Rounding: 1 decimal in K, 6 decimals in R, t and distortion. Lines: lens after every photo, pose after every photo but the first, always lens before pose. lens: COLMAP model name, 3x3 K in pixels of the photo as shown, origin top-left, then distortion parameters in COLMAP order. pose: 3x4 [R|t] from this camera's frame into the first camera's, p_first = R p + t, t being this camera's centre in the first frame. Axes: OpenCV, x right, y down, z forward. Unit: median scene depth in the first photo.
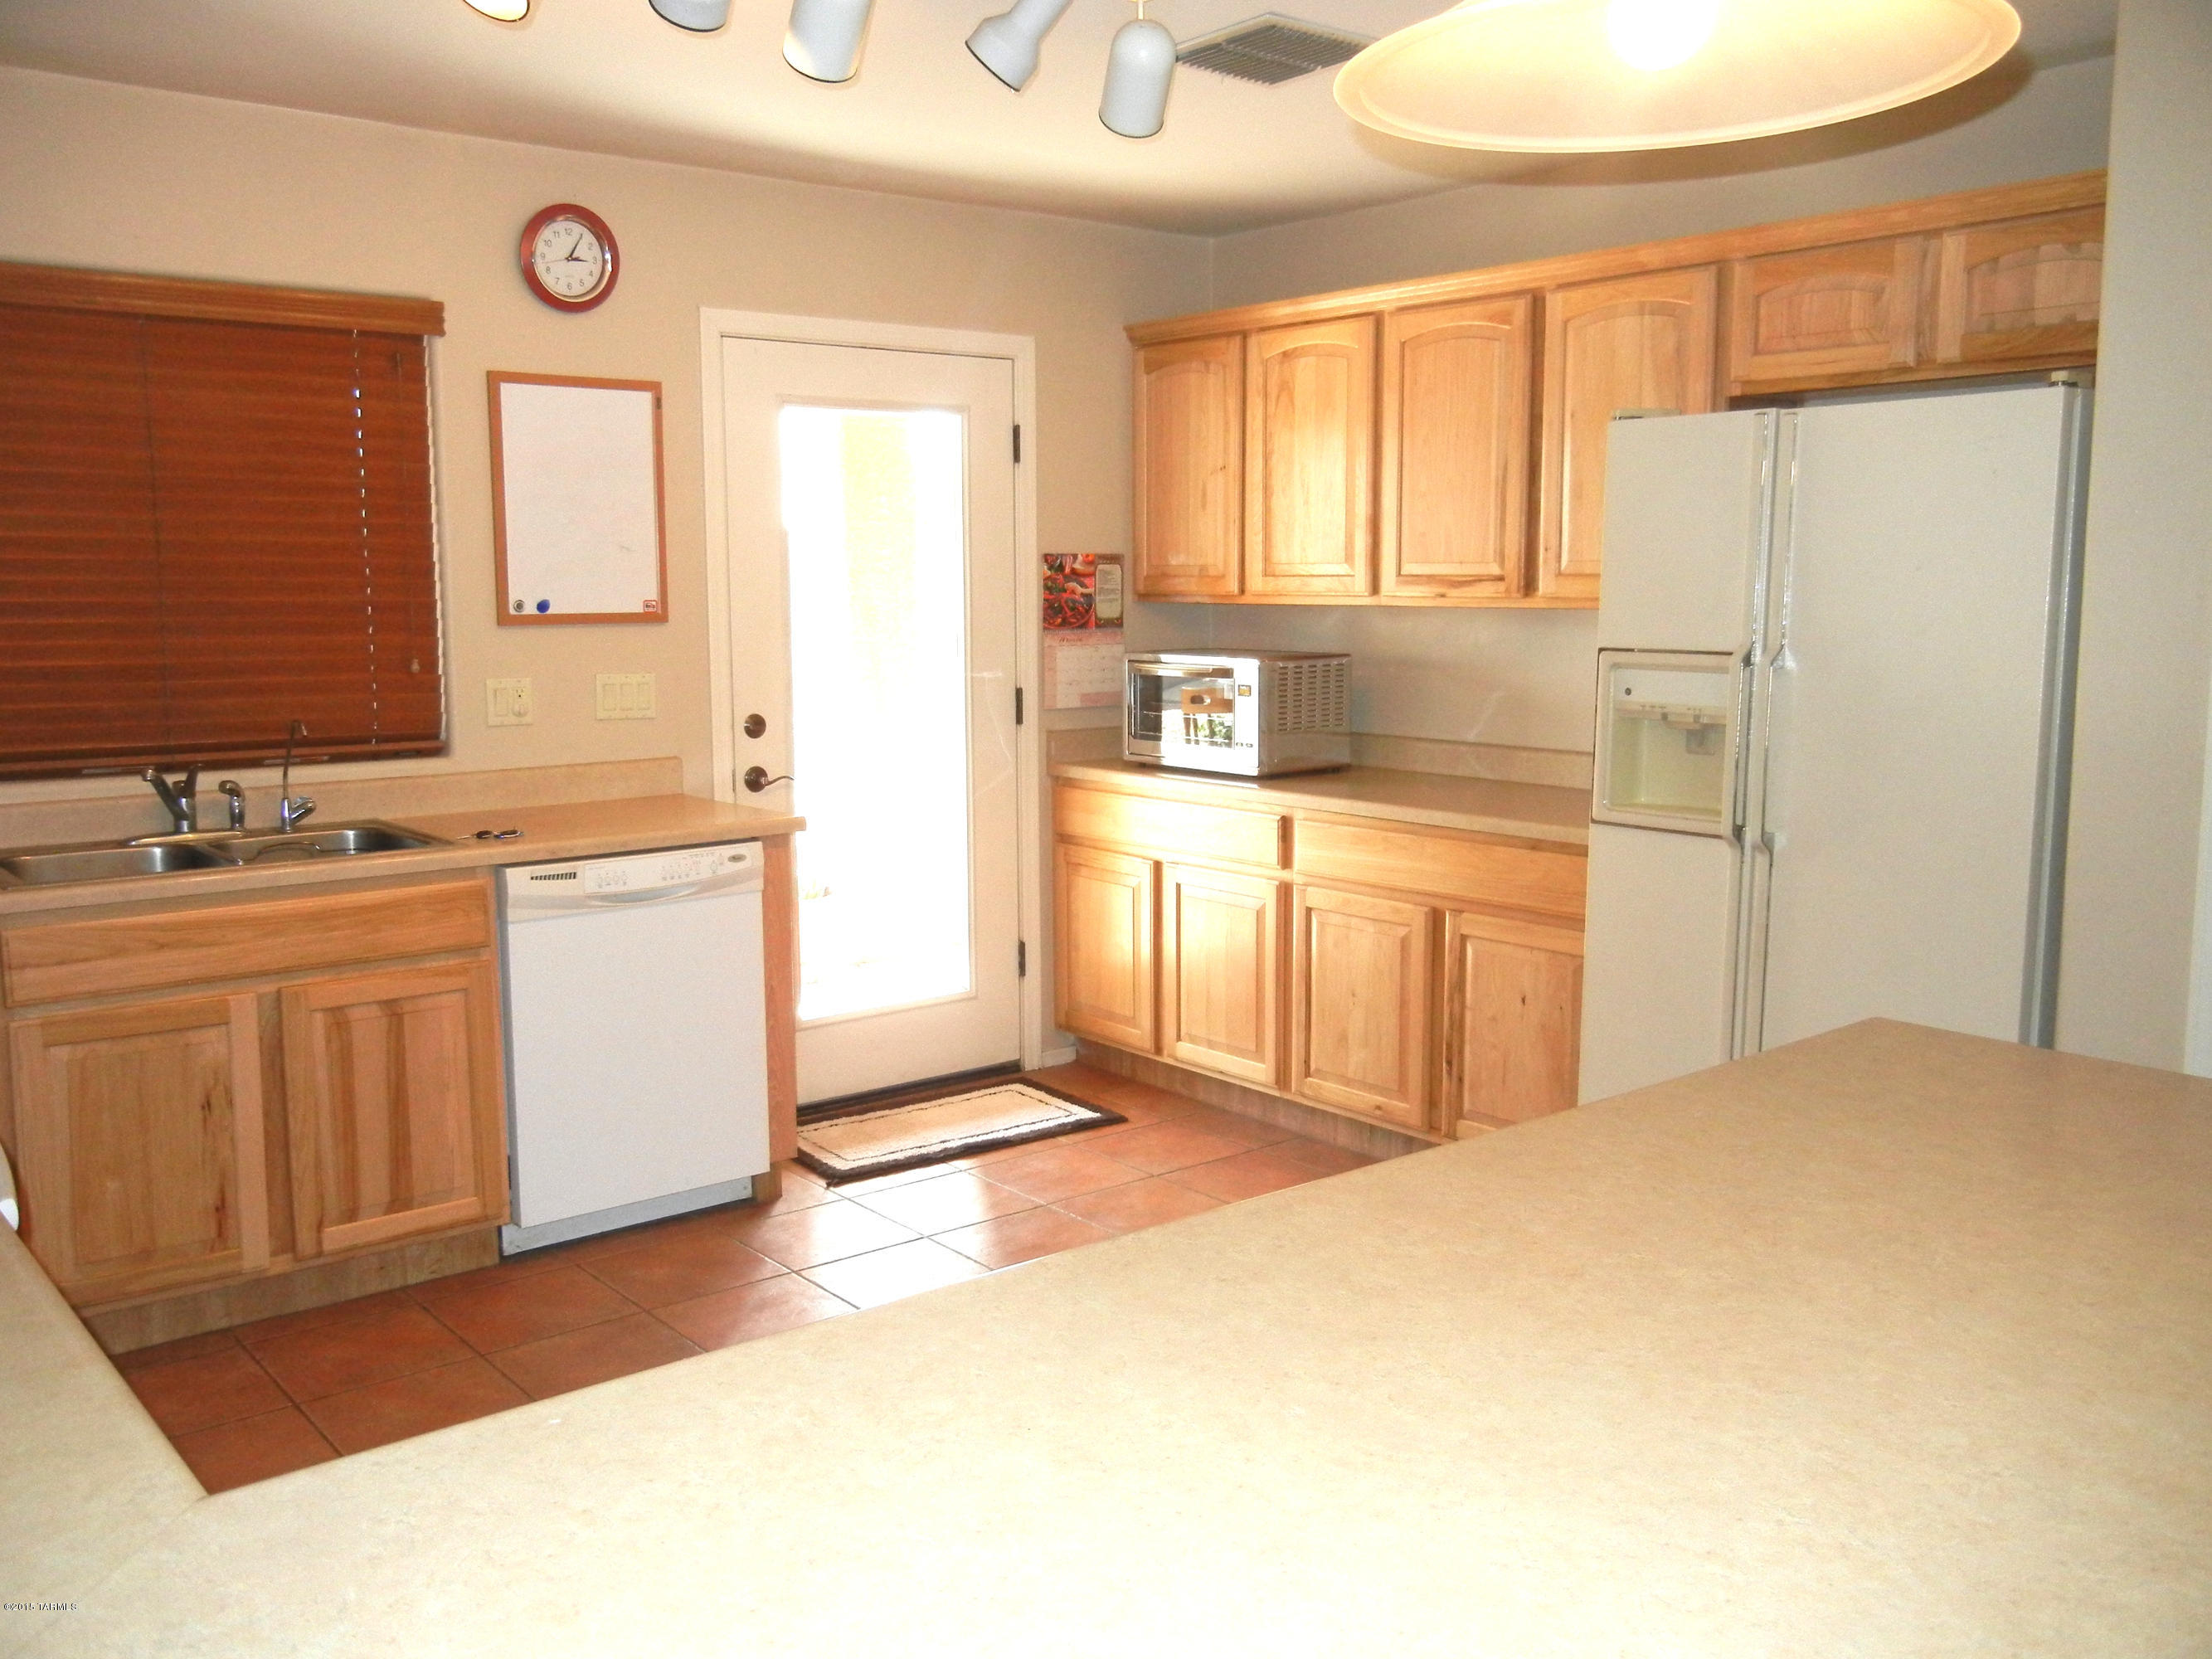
lens RADIAL K [[1906.4, 0, 1094.4], [0, 1906.4, 821.3], [0, 0, 1]] dist [0.002490, -0.002090]
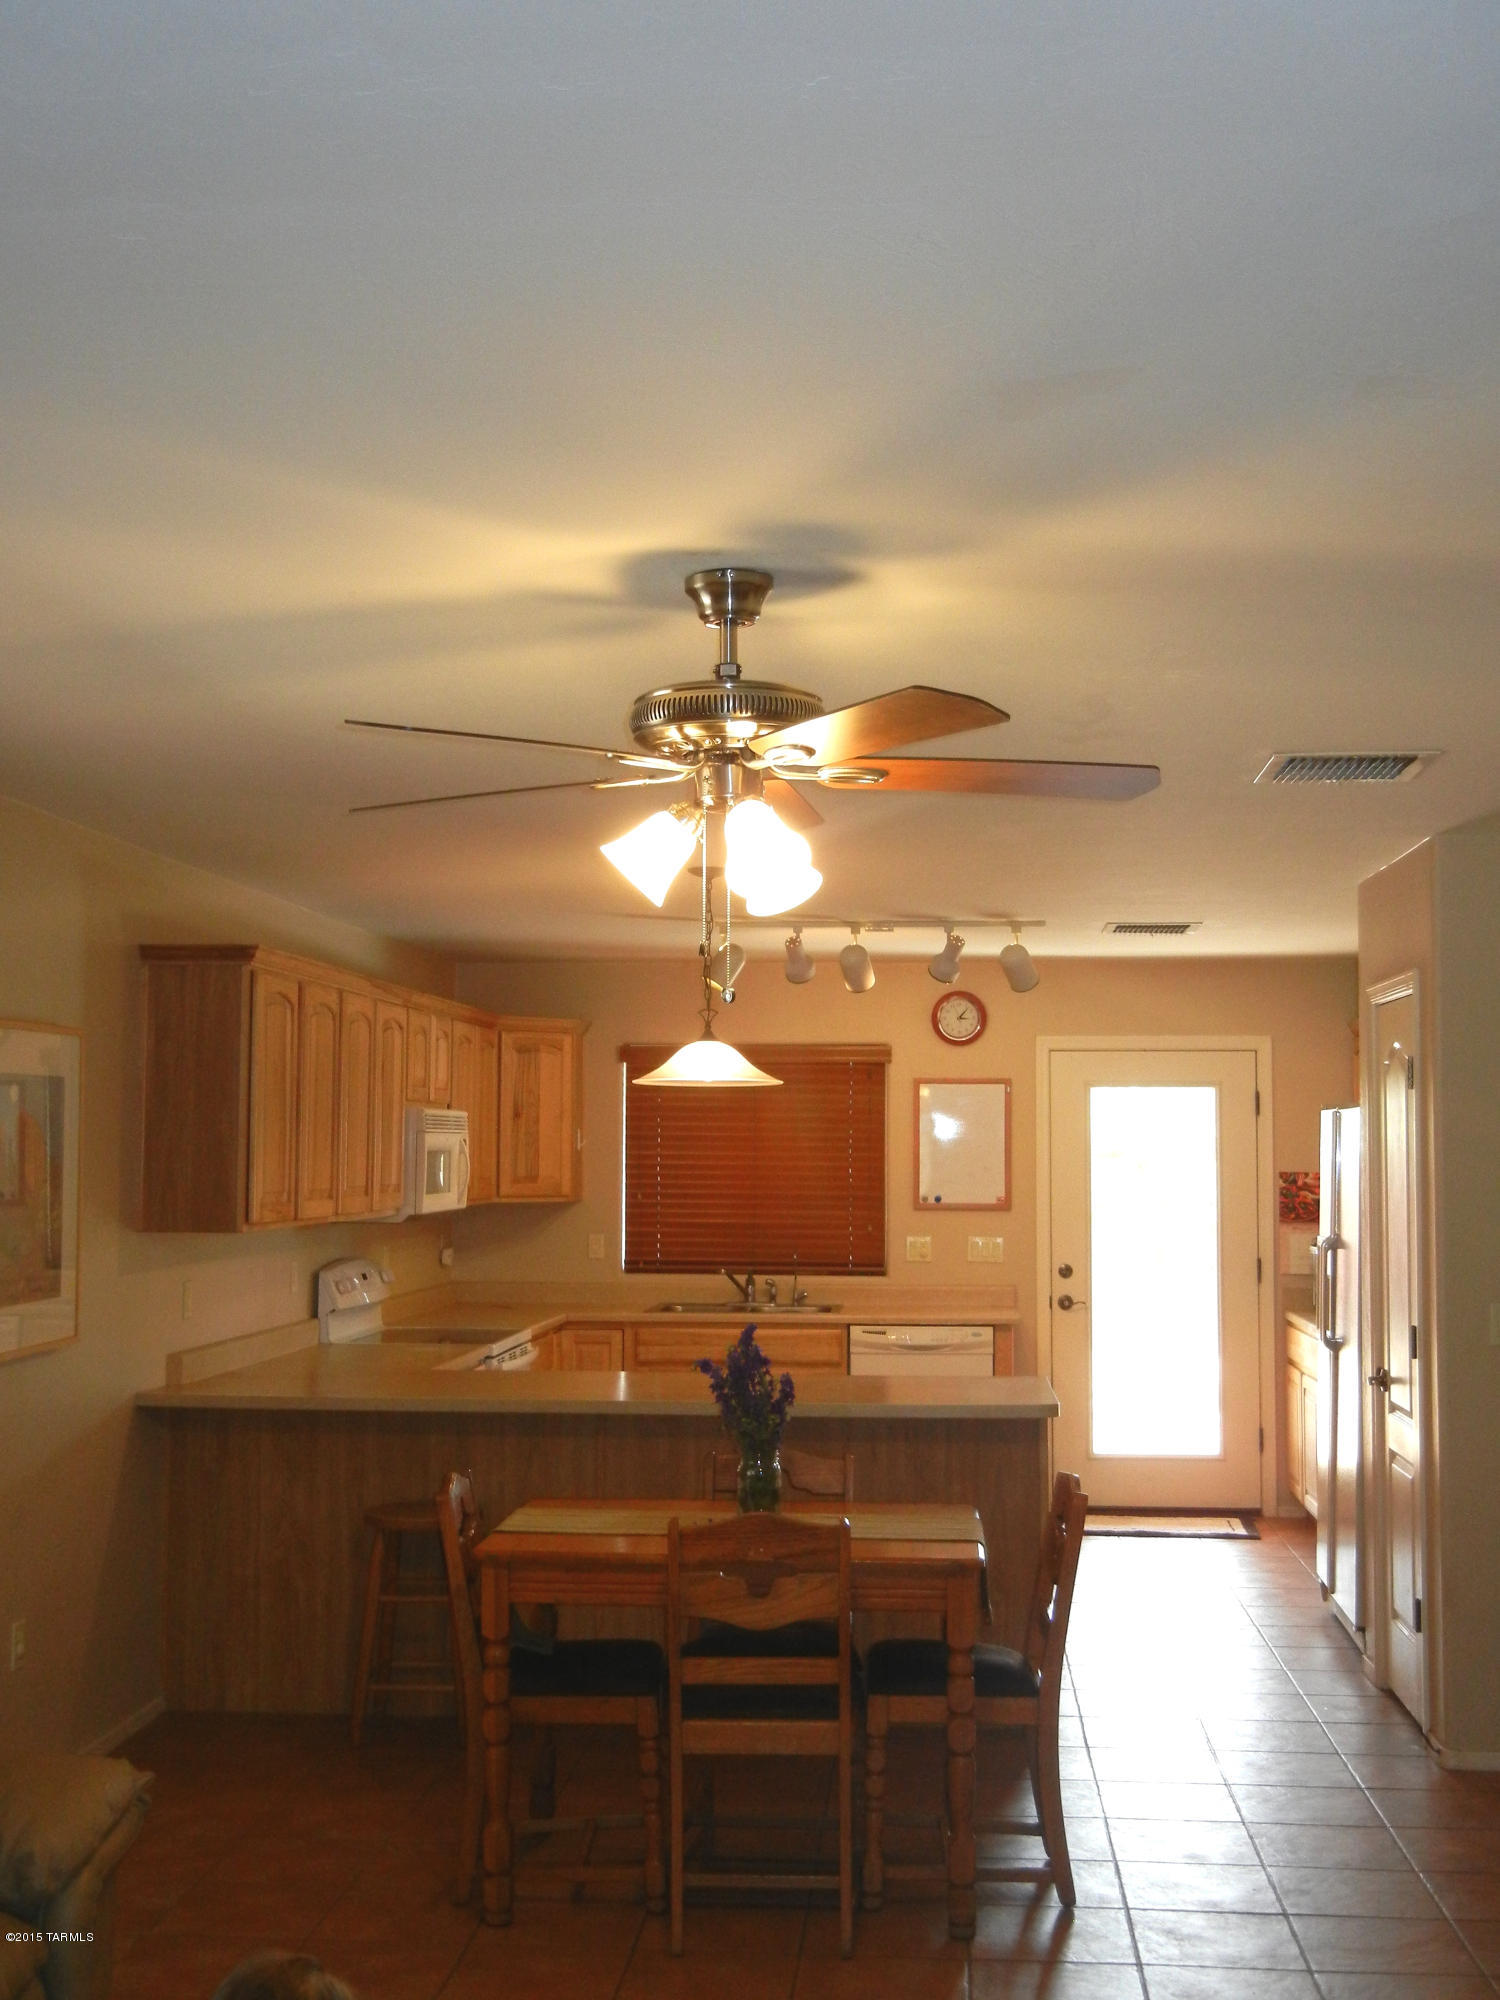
lens RADIAL K [[2315.9, 0, 767.9], [0, 2315.9, 1000.8], [0, 0, 1]] dist [0.005304, 0.000000]
pose [[0.731134, -0.036585, -0.681252, 1.224255], [-0.095818, 0.983157, -0.155631, 0.070366], [0.675472, 0.179063, 0.715314, -0.831847]]
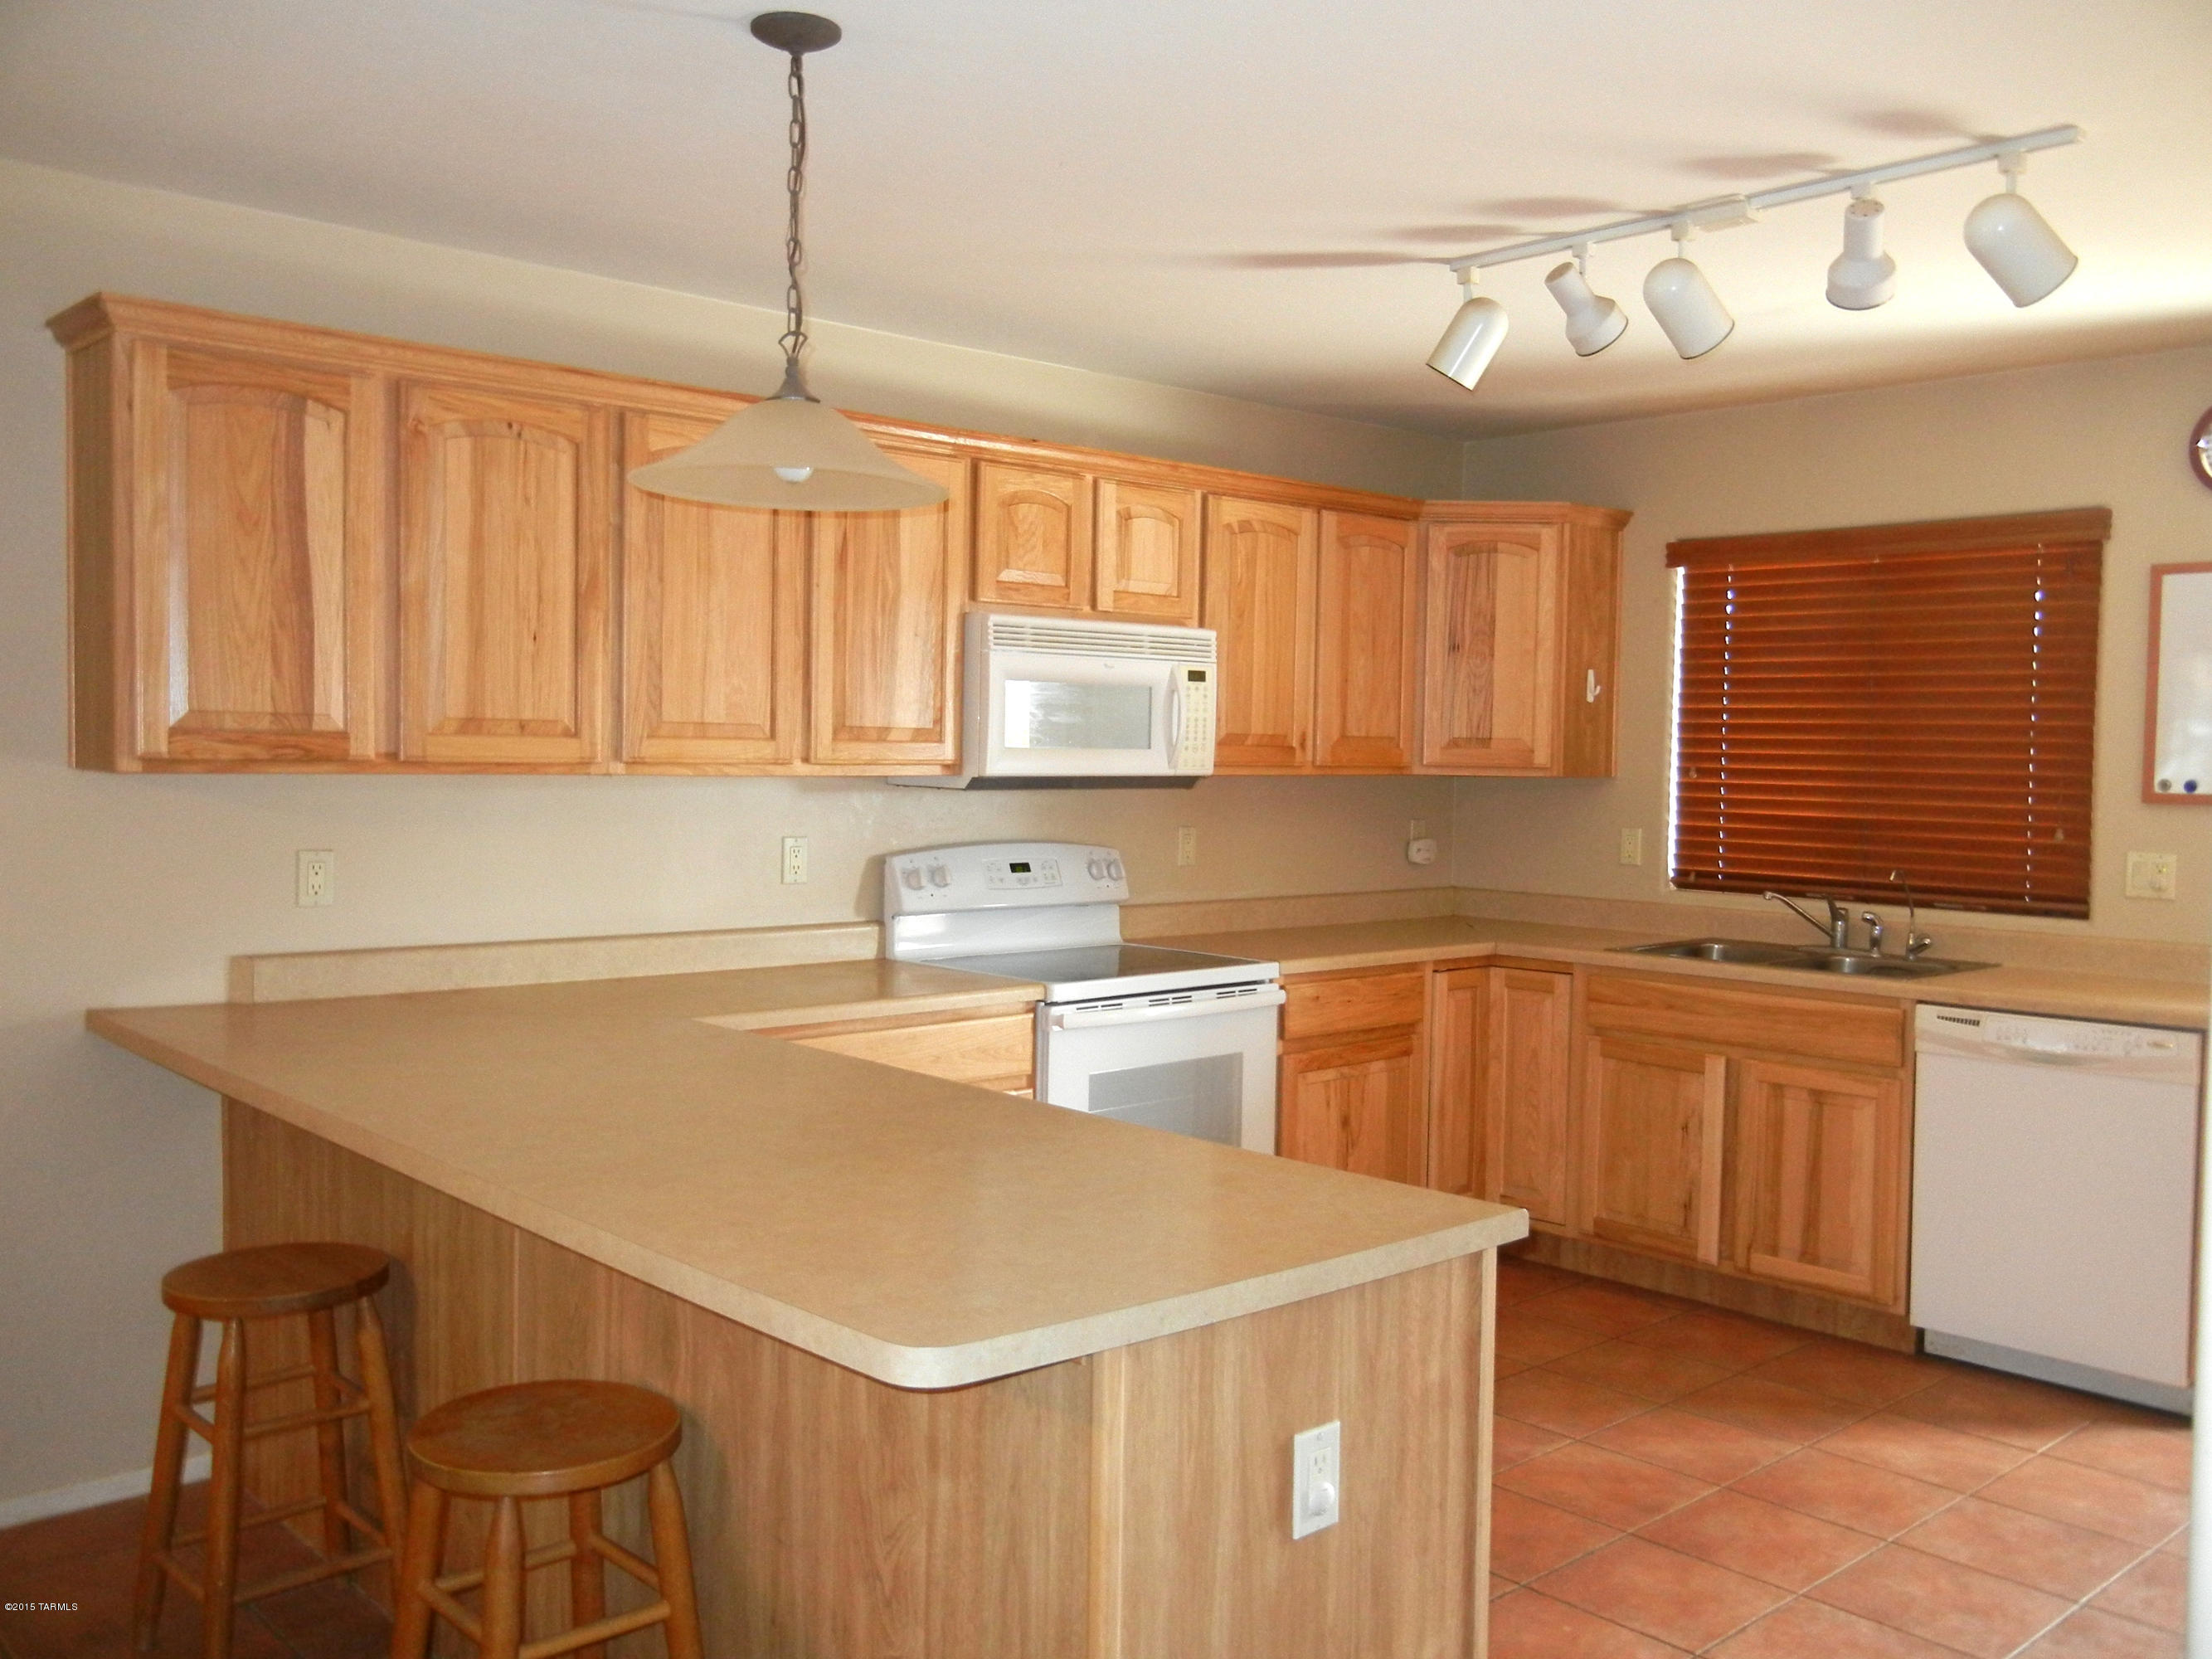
lens RADIAL K [[1906.4, 0, 1104.5], [0, 1906.4, 838.1], [0, 0, 1]] dist [0.002490, -0.002090]
pose [[0.065968, 0.053615, -0.996380, 0.732502], [-0.143599, 0.988671, 0.043692, -0.049626], [0.987435, 0.140197, 0.072920, 0.379443]]
